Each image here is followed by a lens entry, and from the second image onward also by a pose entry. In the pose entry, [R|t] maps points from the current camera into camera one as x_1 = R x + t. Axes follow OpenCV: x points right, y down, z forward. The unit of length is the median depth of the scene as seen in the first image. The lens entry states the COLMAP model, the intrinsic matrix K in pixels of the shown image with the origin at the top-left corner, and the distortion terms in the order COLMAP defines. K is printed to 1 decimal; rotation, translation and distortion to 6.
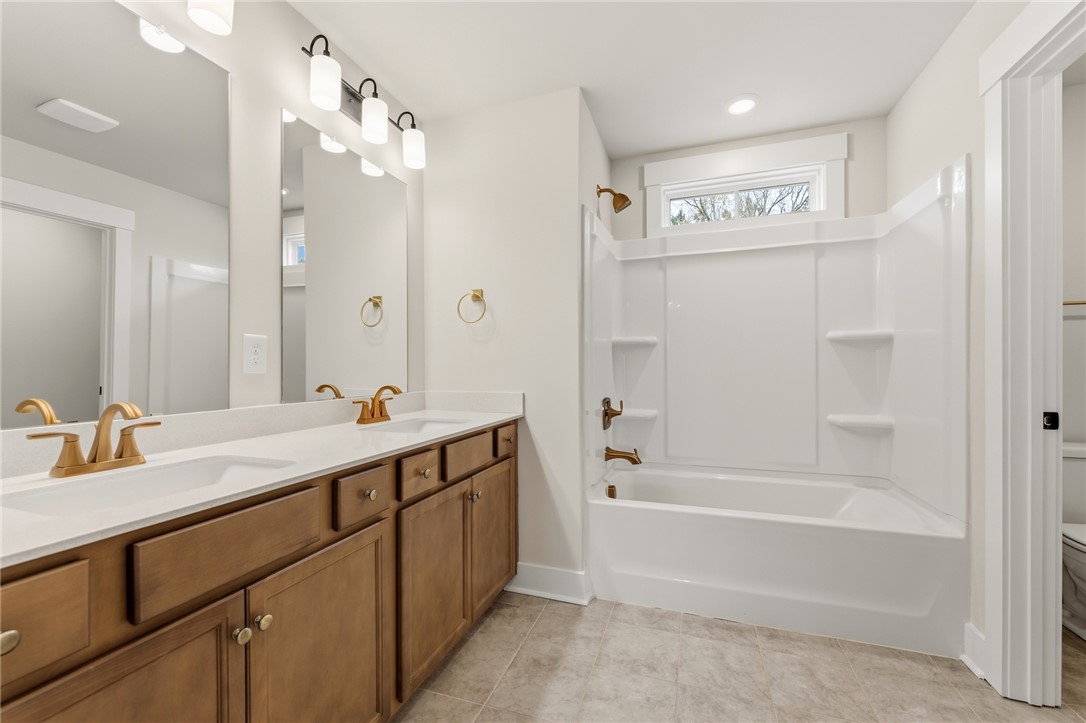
lens RADIAL K [[443.4, 0, 540.7], [0, 443.4, 357.7], [0, 0, 1]] dist [-0.000058, -0.000102]
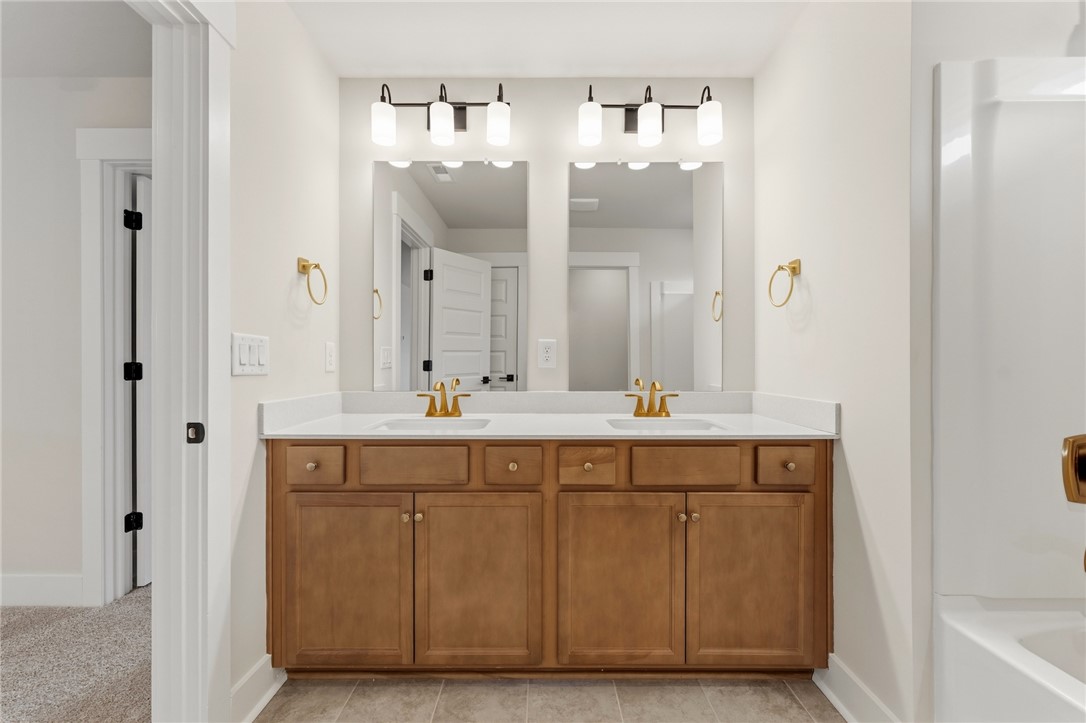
lens RADIAL K [[435.3, 0, 543.0], [0, 435.3, 361.5], [0, 0, 1]] dist [-0.002622, -0.000213]
pose [[0.324887, -0.003130, -0.945748, 0.544260], [0.016469, 0.999862, 0.002349, 0.011247], [0.945609, -0.016339, 0.324894, 0.474978]]
